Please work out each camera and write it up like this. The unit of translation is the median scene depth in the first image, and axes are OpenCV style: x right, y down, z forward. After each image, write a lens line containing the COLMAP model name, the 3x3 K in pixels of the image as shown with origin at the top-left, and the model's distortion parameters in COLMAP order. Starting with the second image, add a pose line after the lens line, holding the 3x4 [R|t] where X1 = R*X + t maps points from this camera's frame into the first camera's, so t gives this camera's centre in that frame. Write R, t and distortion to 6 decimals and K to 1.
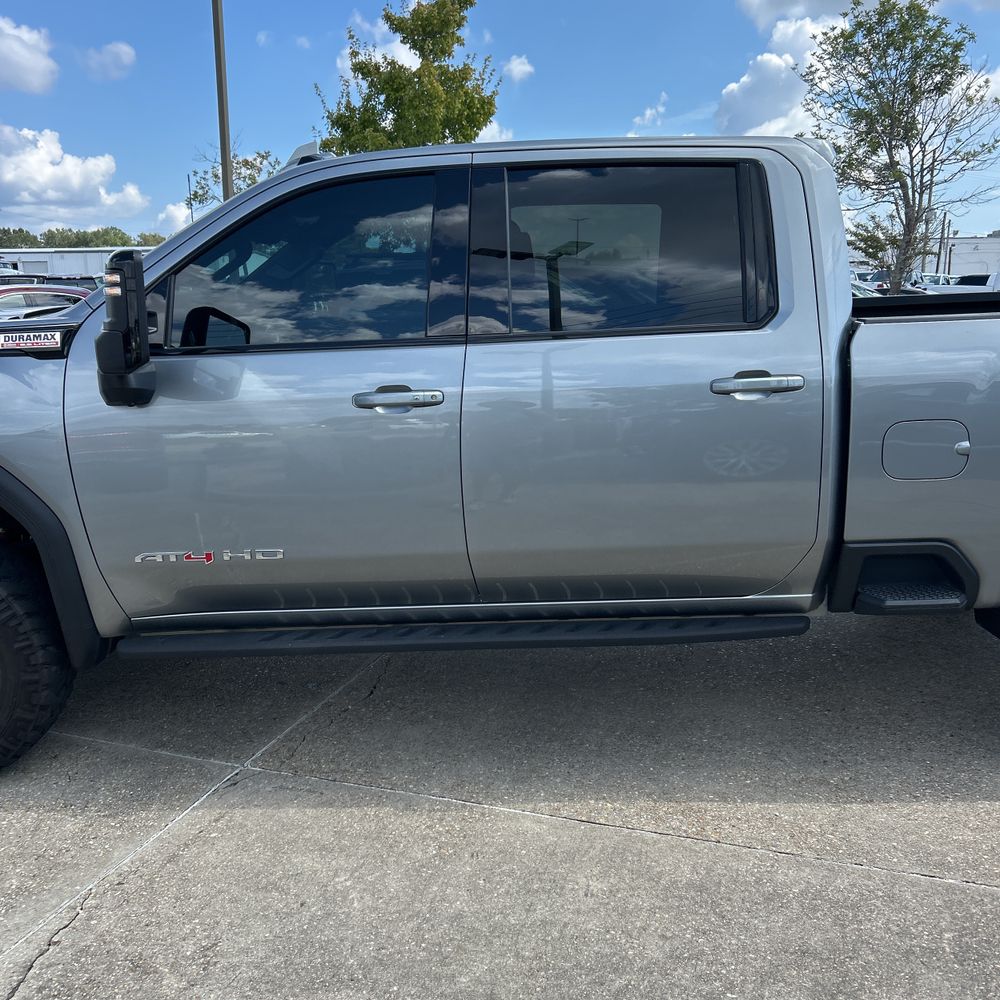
lens RADIAL K [[1005.7, 0, 503.8], [0, 1005.7, 512.4], [0, 0, 1]] dist [0.028753, -0.018328]
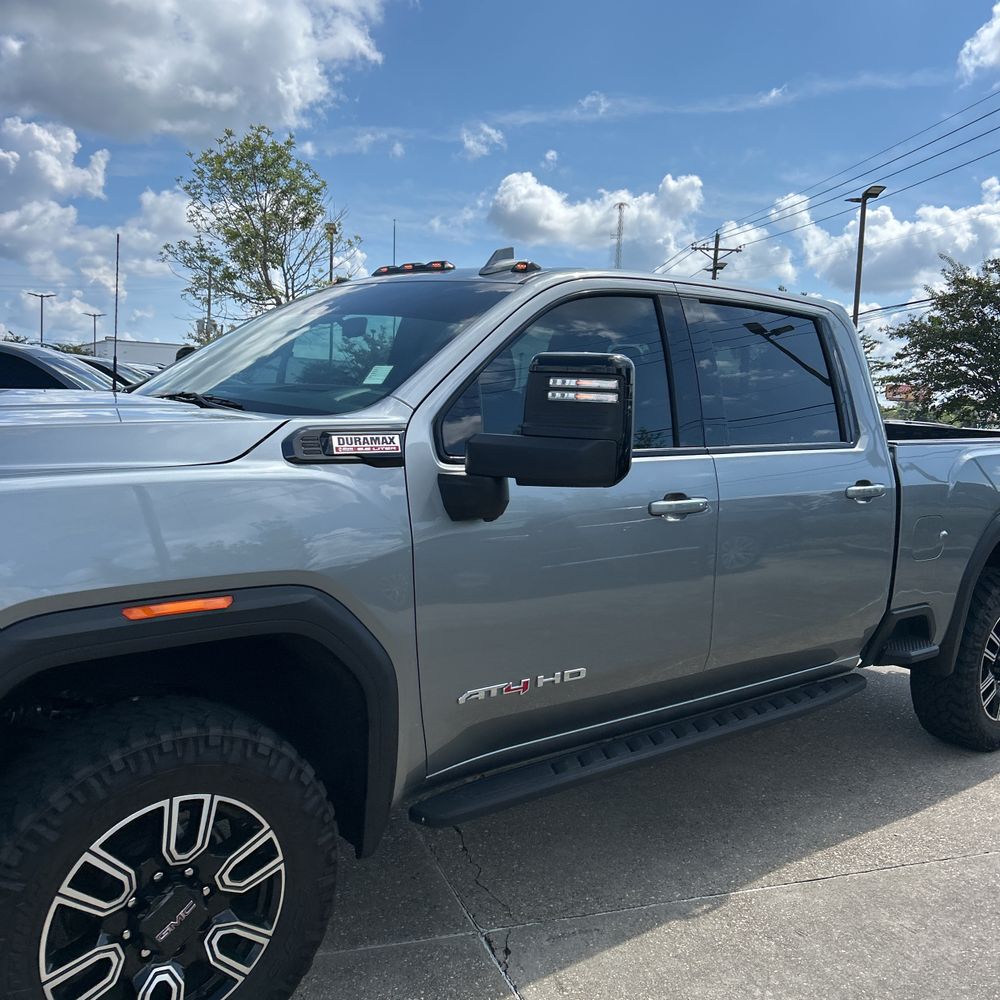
lens RADIAL K [[1006.2, 0, 491.8], [0, 1006.2, 494.6], [0, 0, 1]] dist [0.034167, -0.026761]
pose [[0.764872, -0.007980, 0.644133, -0.140227], [0.080578, 0.993255, -0.083376, -0.008293], [-0.639123, 0.115675, 0.760356, 0.049833]]
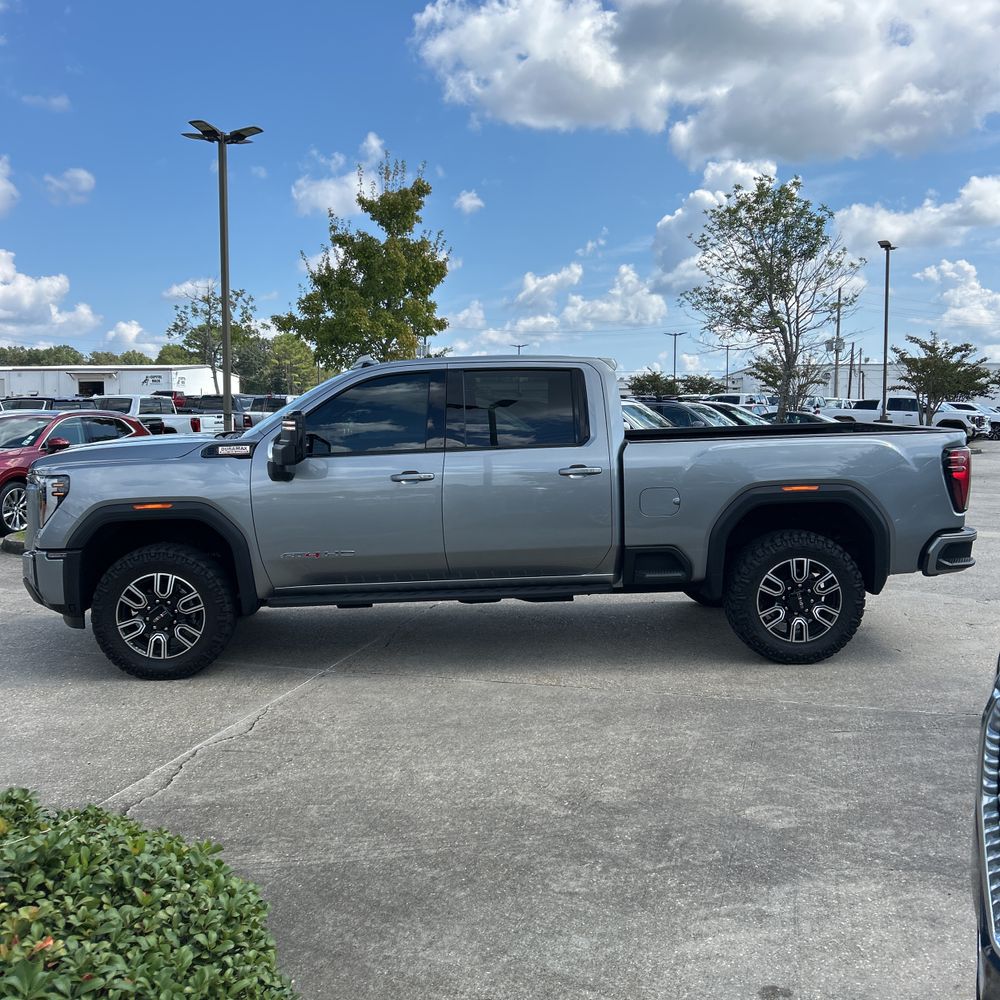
lens RADIAL K [[1006.2, 0, 491.8], [0, 1006.2, 494.6], [0, 0, 1]] dist [0.034167, -0.026761]
pose [[0.999055, 0.002226, 0.043410, -0.004678], [0.003456, 0.991460, -0.130366, 0.029804], [-0.043330, 0.130393, 0.990515, -0.164261]]
